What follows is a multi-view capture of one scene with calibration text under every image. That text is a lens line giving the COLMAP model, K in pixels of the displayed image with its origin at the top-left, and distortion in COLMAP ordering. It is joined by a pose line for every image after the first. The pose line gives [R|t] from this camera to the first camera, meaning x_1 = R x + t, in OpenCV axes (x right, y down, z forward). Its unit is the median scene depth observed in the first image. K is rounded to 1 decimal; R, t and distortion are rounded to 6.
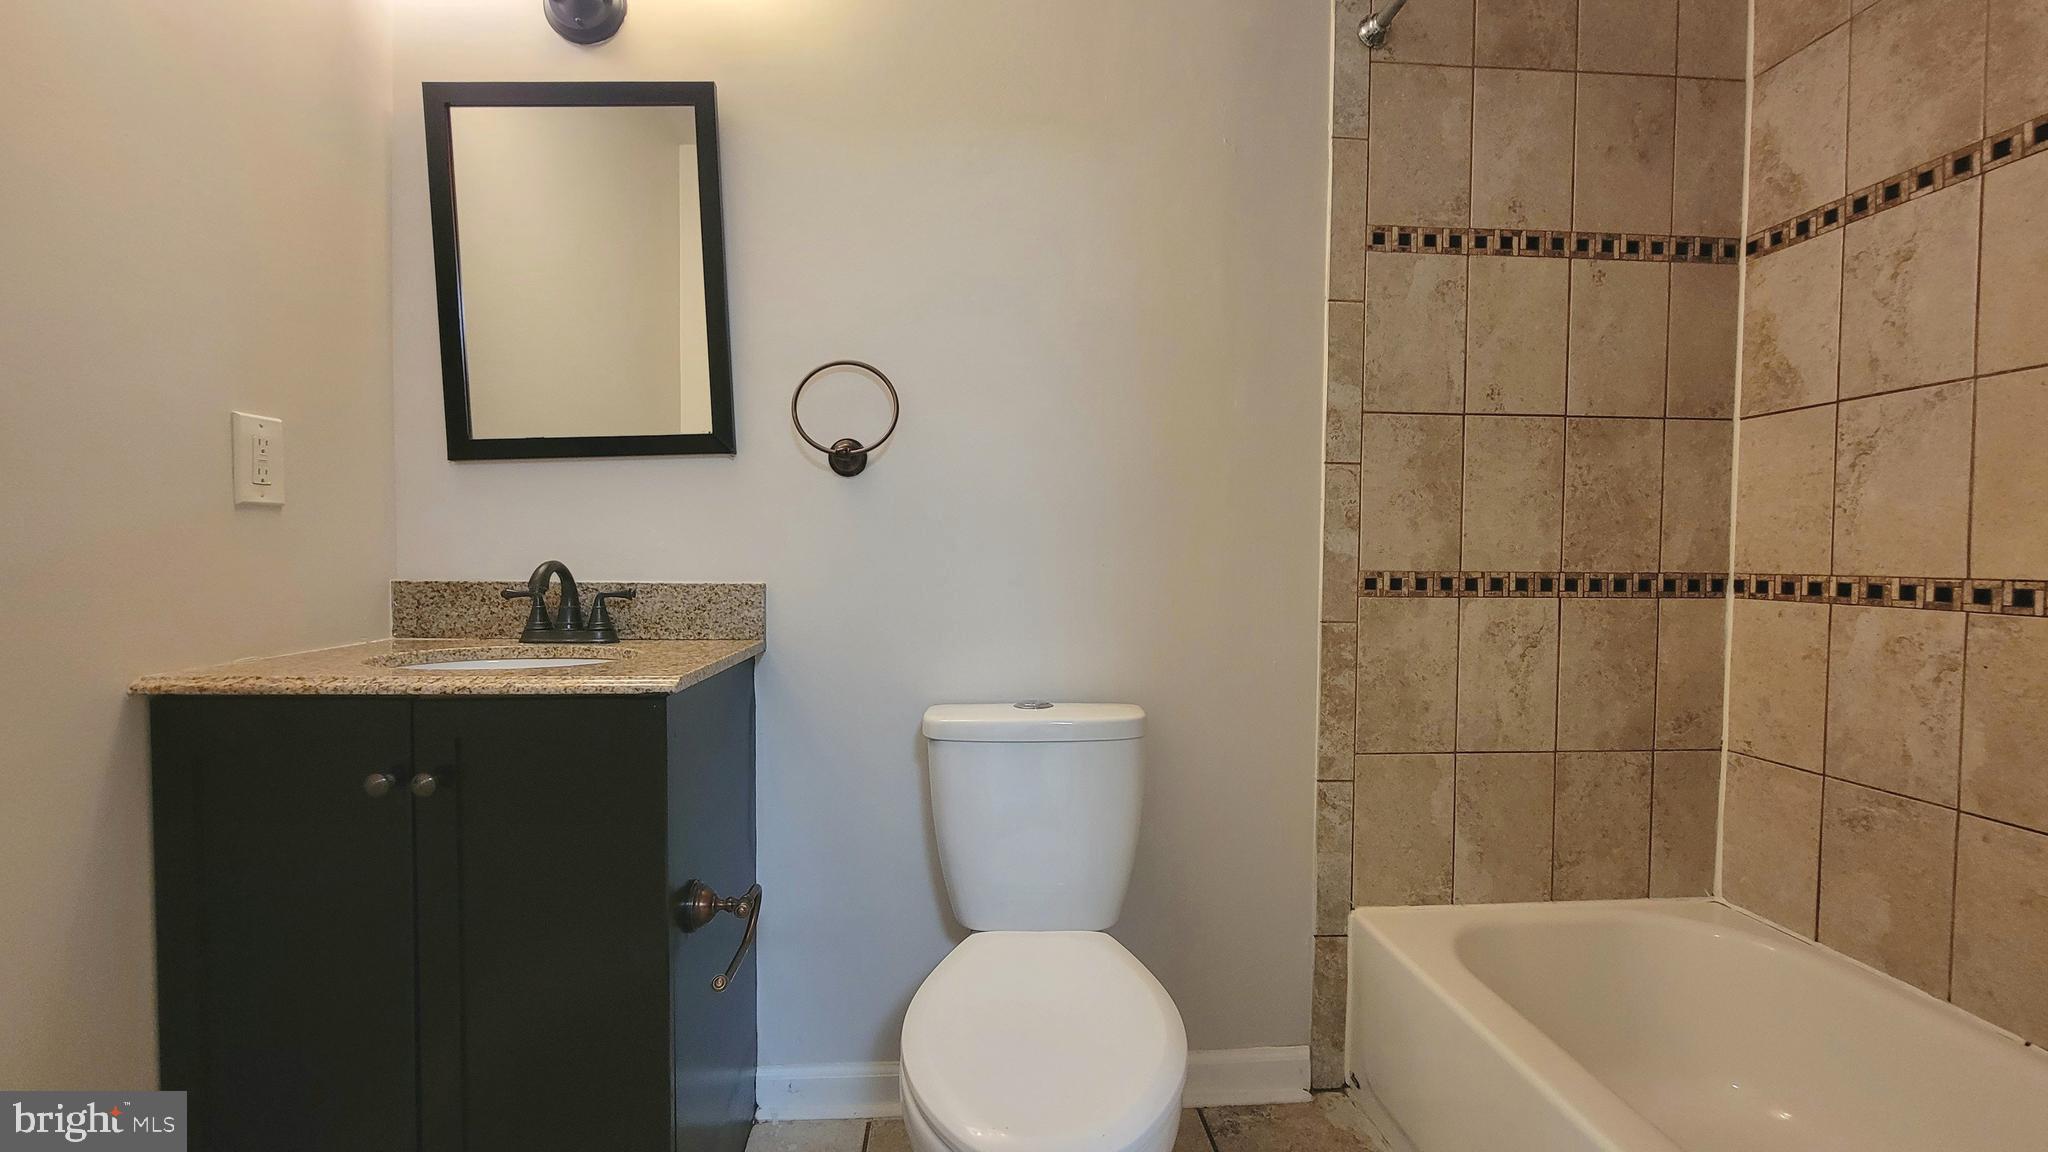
lens RADIAL K [[836.9, 0, 1015.3], [0, 836.9, 578.6], [0, 0, 1]] dist [-0.000351, -0.001702]
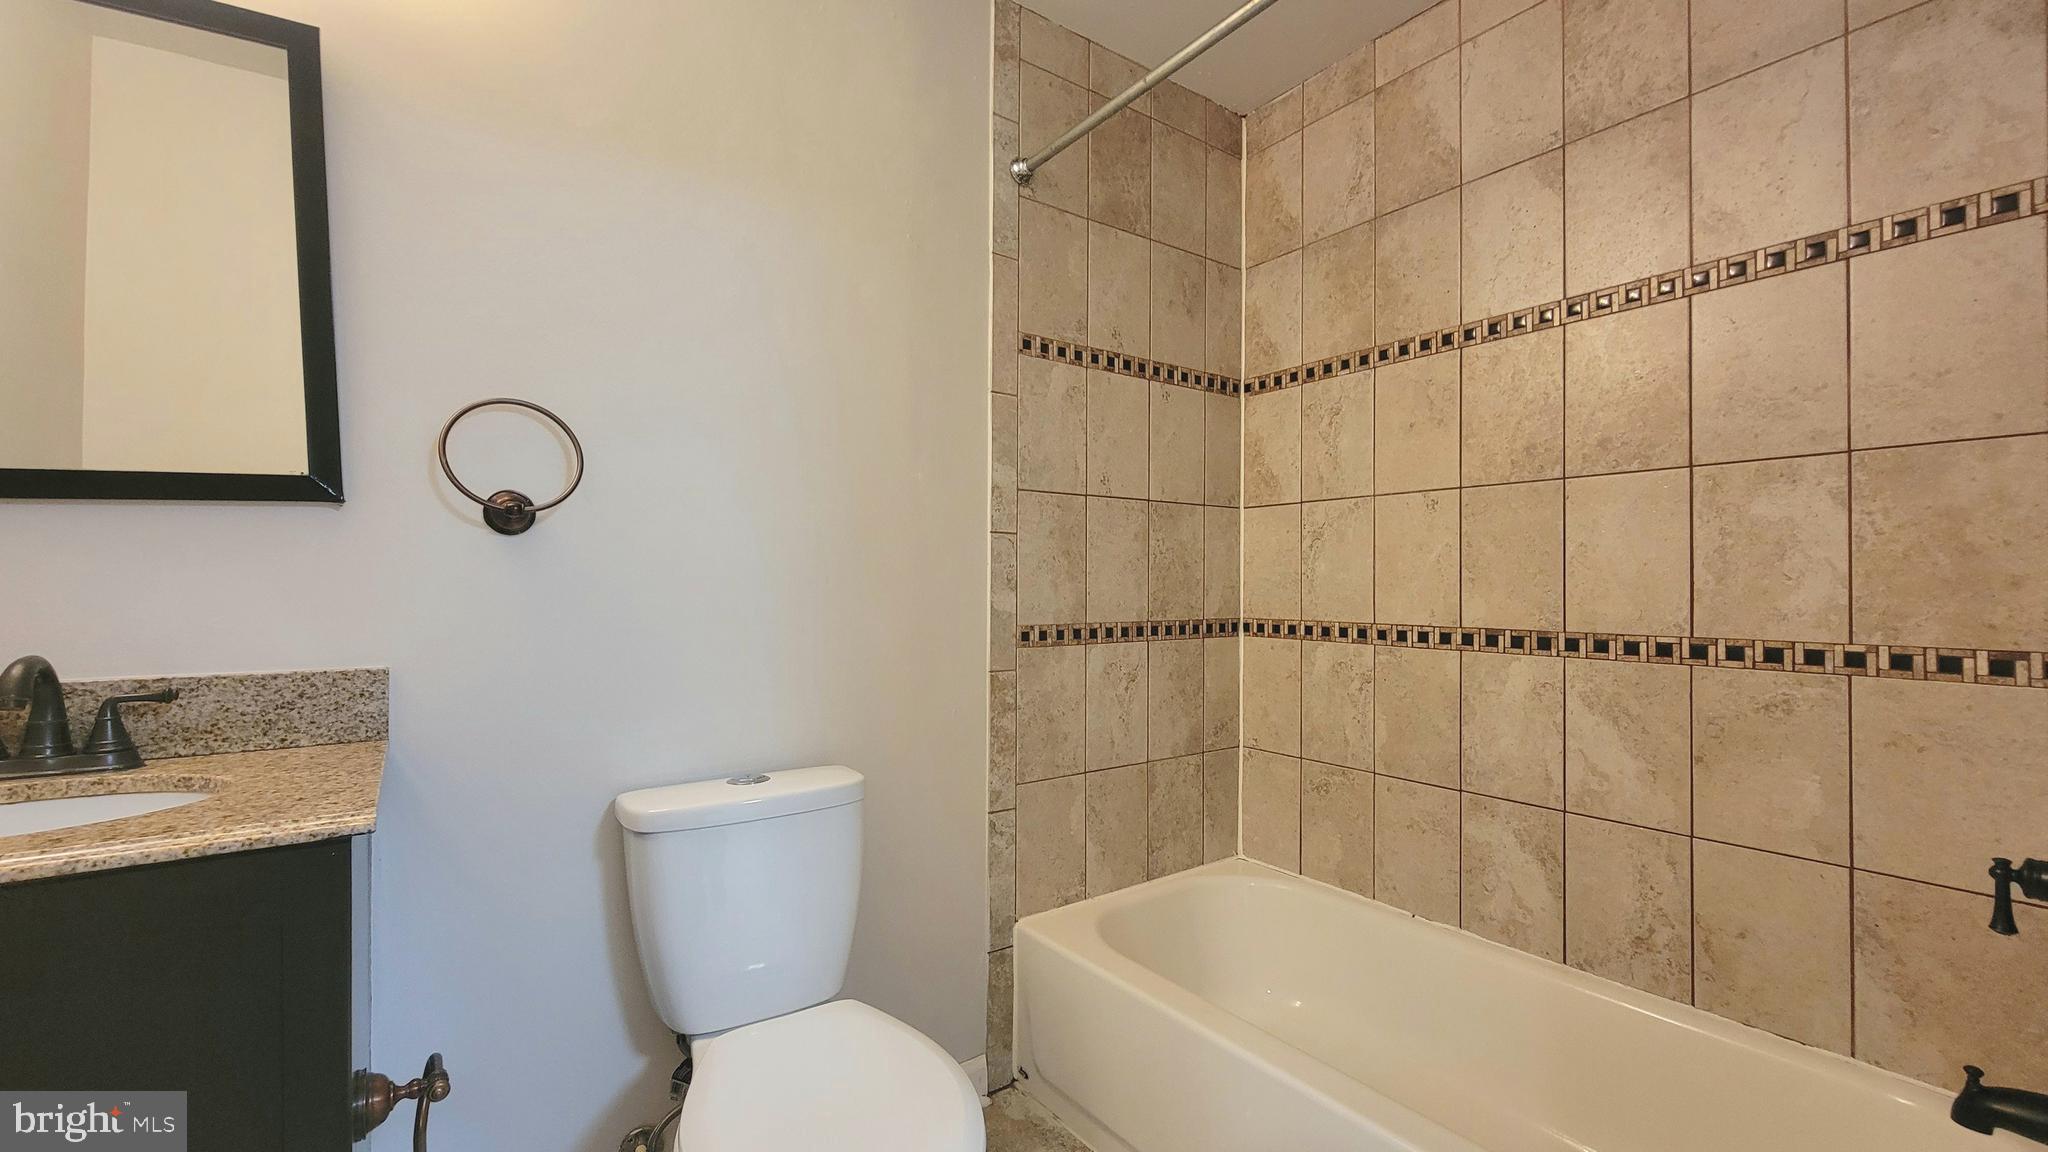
lens RADIAL K [[836.9, 0, 1007.4], [0, 836.9, 578.4], [0, 0, 1]] dist [-0.000351, -0.001702]
pose [[0.851815, -0.003103, 0.523833, -0.211500], [0.019938, 0.999450, -0.026502, -0.045145], [-0.523463, 0.033020, 0.851409, 0.017392]]
